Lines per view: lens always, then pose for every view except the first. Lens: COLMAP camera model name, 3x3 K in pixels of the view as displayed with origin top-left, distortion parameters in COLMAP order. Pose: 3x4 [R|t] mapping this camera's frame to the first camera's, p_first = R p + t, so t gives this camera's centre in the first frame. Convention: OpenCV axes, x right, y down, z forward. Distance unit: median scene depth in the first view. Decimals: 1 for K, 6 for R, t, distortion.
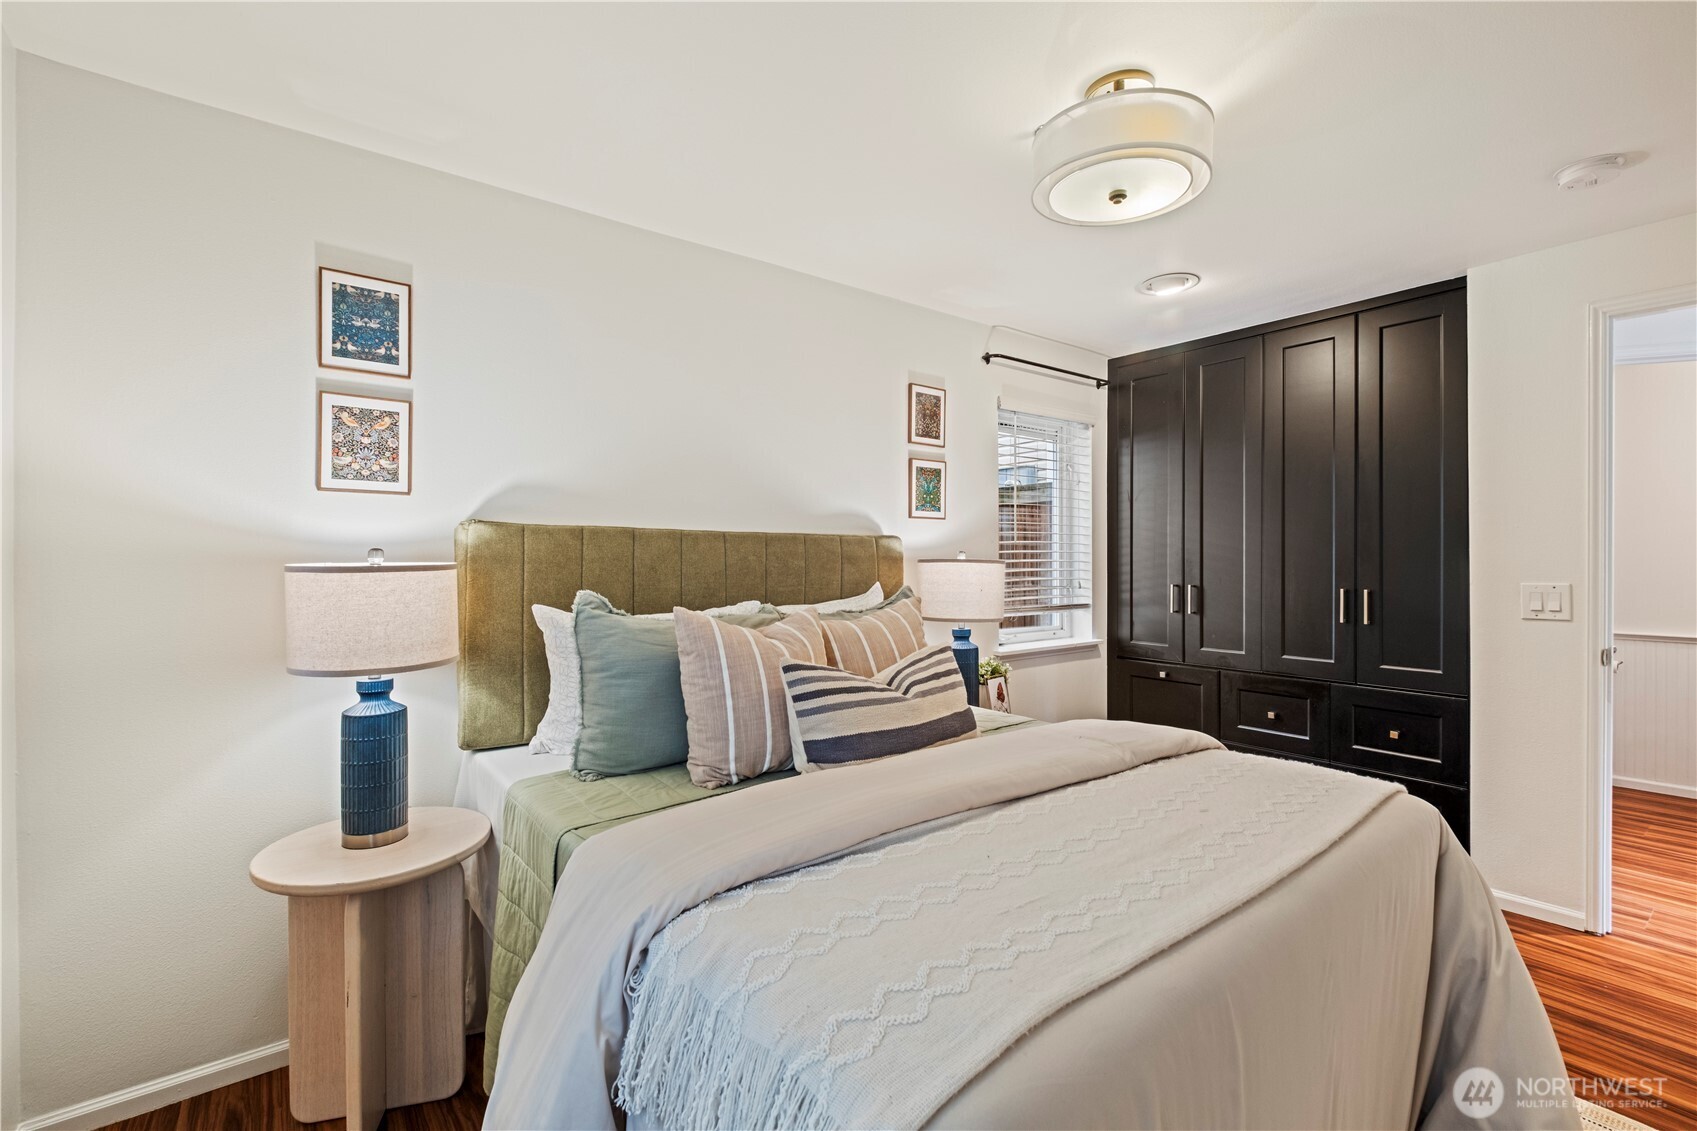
lens RADIAL K [[747.4, 0, 837.1], [0, 747.4, 555.3], [0, 0, 1]] dist [0.005069, -0.005577]
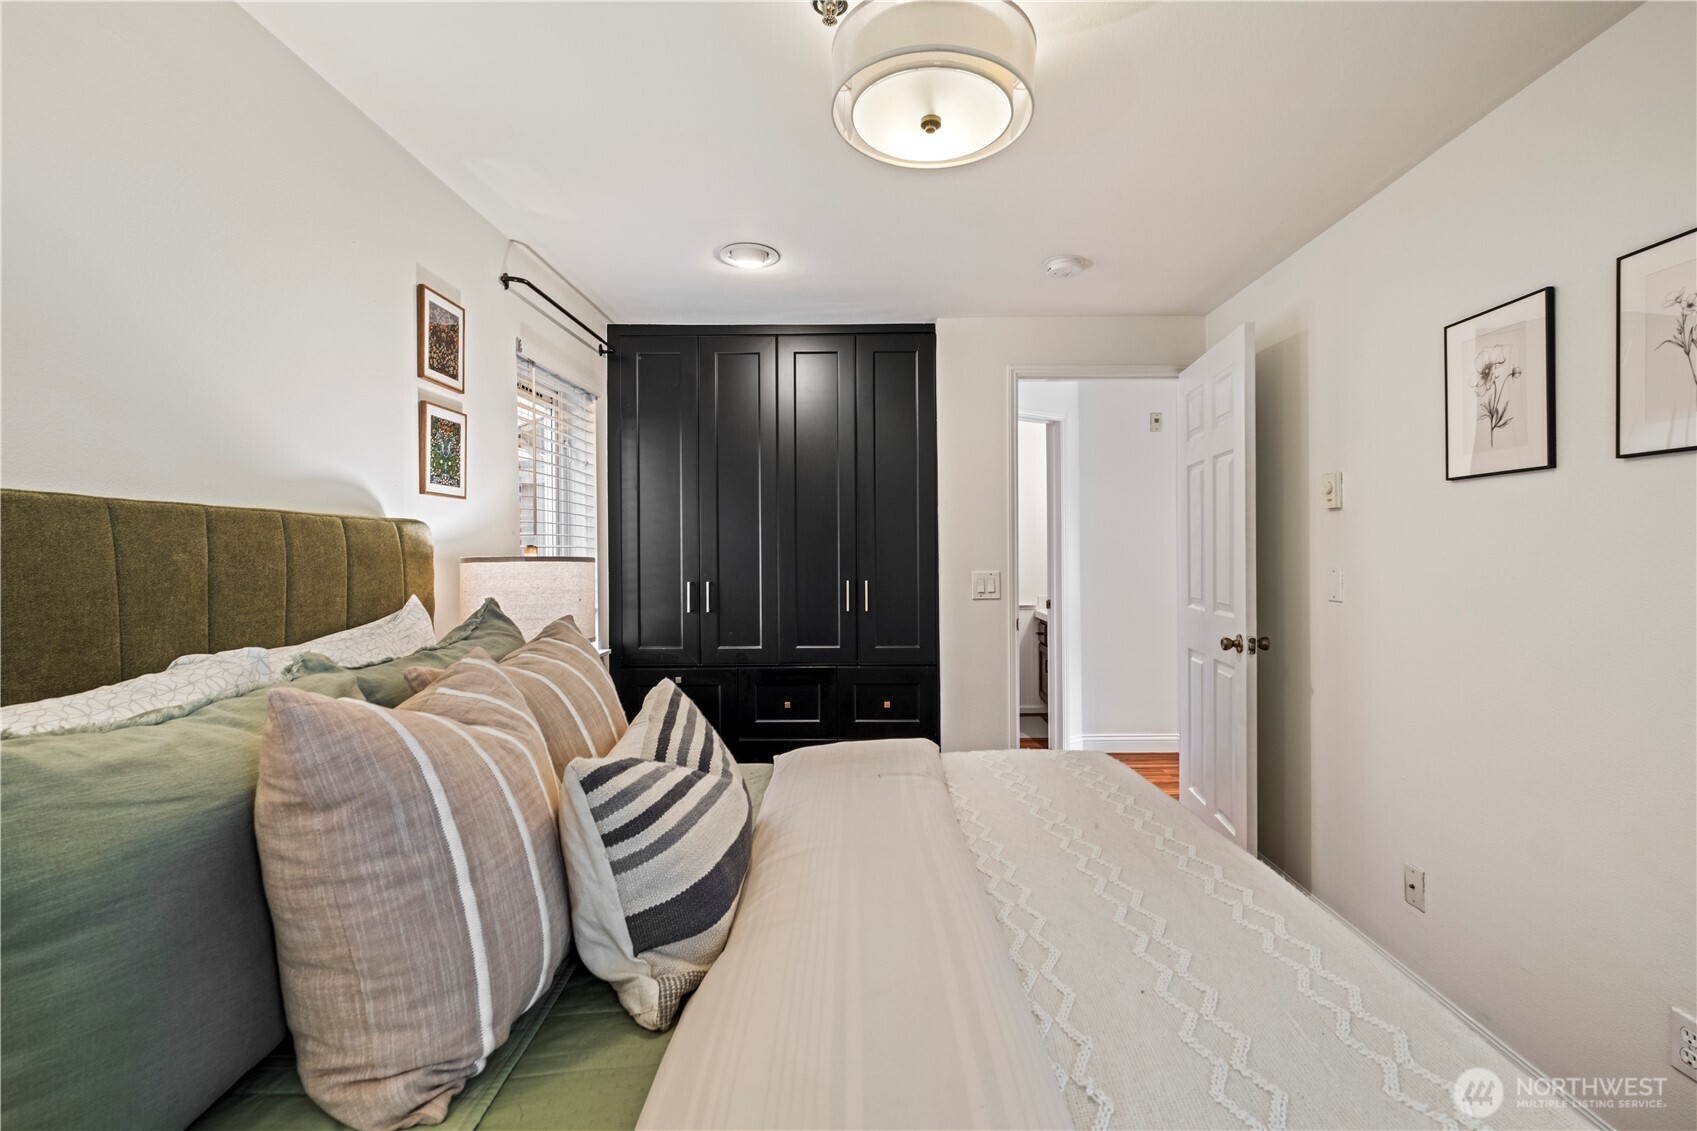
lens RADIAL K [[747.4, 0, 837.1], [0, 747.4, 555.3], [0, 0, 1]] dist [0.005069, -0.005577]
pose [[0.603205, -0.006028, 0.797564, -0.210690], [0.000445, 0.999974, 0.007222, -0.000823], [-0.797586, -0.004002, 0.603192, 0.335522]]
